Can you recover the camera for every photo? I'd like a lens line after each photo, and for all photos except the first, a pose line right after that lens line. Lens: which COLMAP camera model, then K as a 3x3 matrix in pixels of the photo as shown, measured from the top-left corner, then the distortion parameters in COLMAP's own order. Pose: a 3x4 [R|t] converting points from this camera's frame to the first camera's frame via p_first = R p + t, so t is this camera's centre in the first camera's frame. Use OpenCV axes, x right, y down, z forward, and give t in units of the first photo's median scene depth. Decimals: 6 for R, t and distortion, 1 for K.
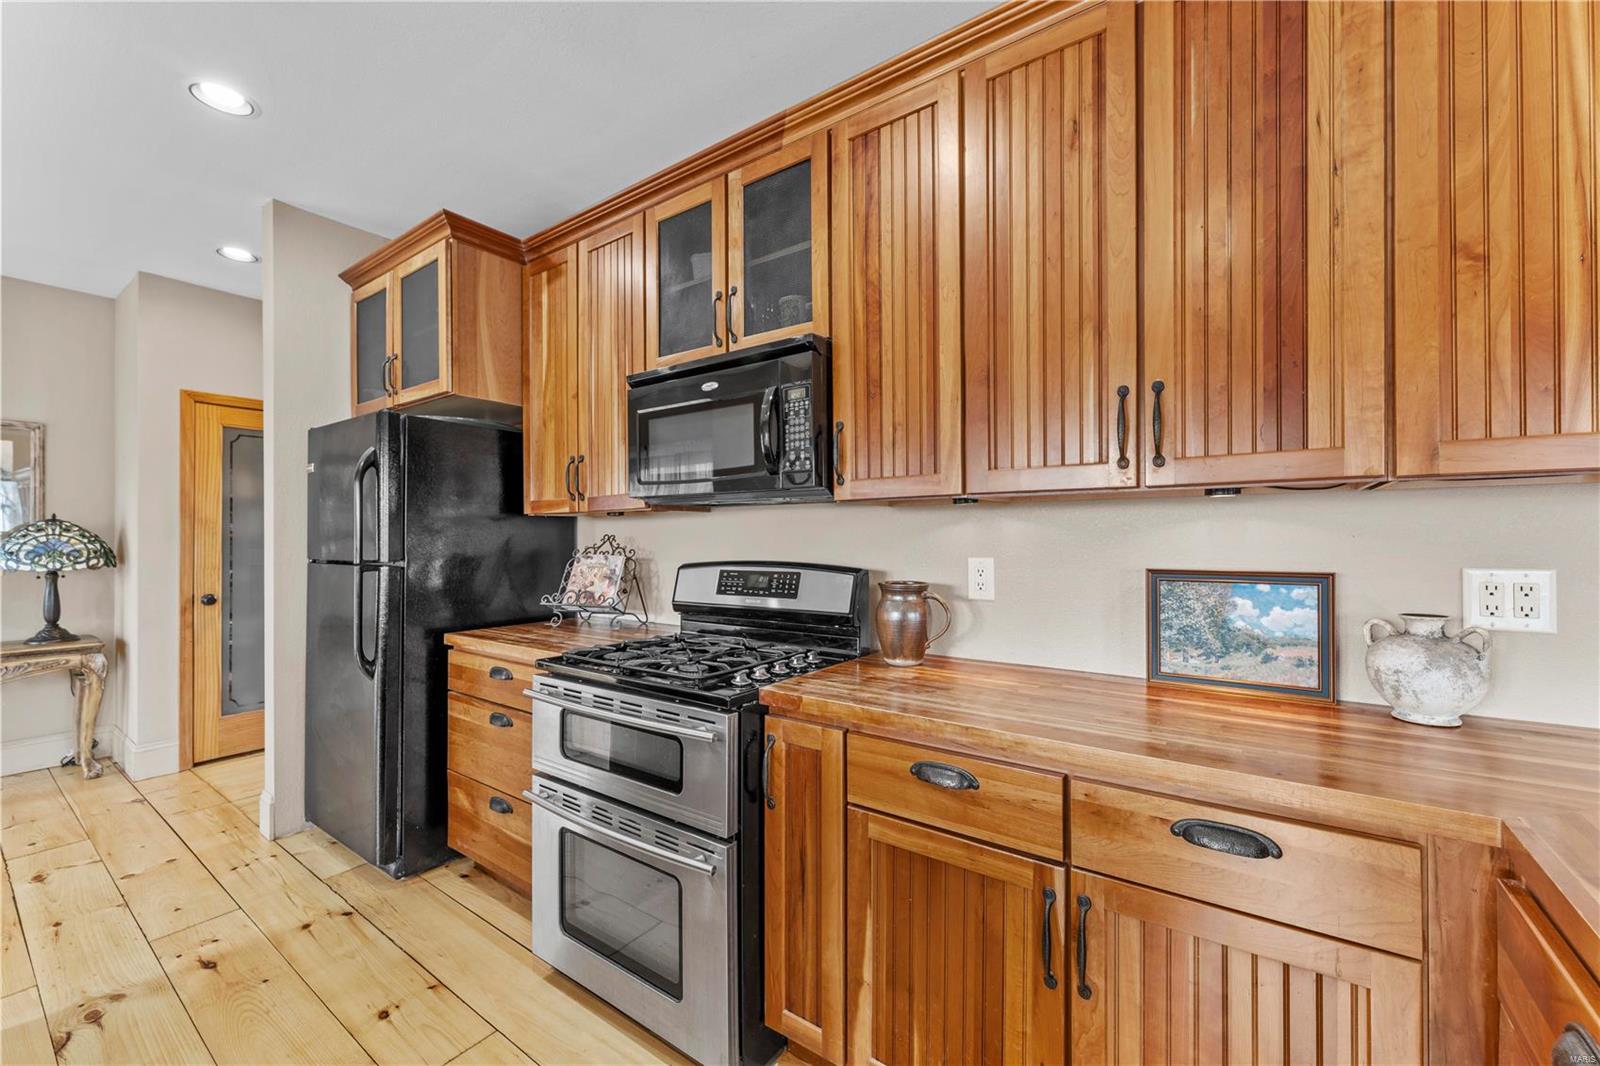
lens RADIAL K [[641.3, 0, 798.0], [0, 641.3, 534.7], [0, 0, 1]] dist [0.003809, -0.000317]
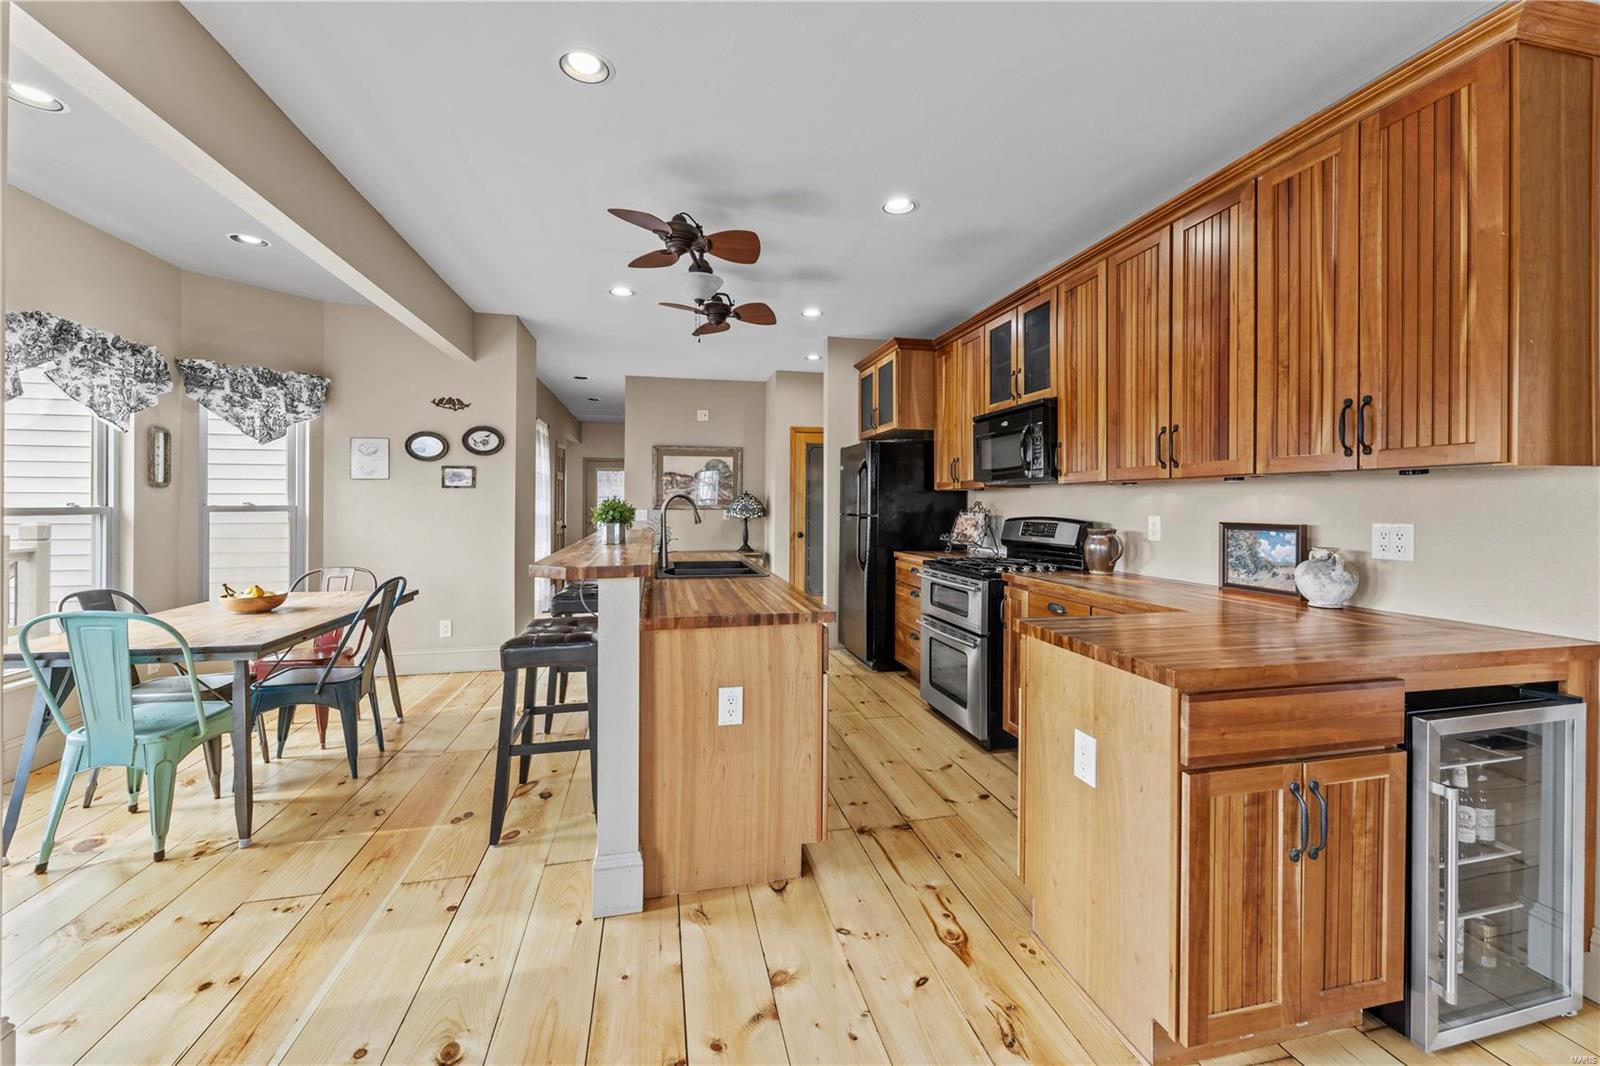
lens RADIAL K [[641.3, 0, 809.9], [0, 641.3, 502.4], [0, 0, 1]] dist [0.003809, -0.000317]
pose [[0.758490, 0.004633, -0.651668, 0.639190], [-0.003801, 0.999989, 0.002686, -0.000493], [0.651673, 0.000439, 0.758500, -0.788883]]
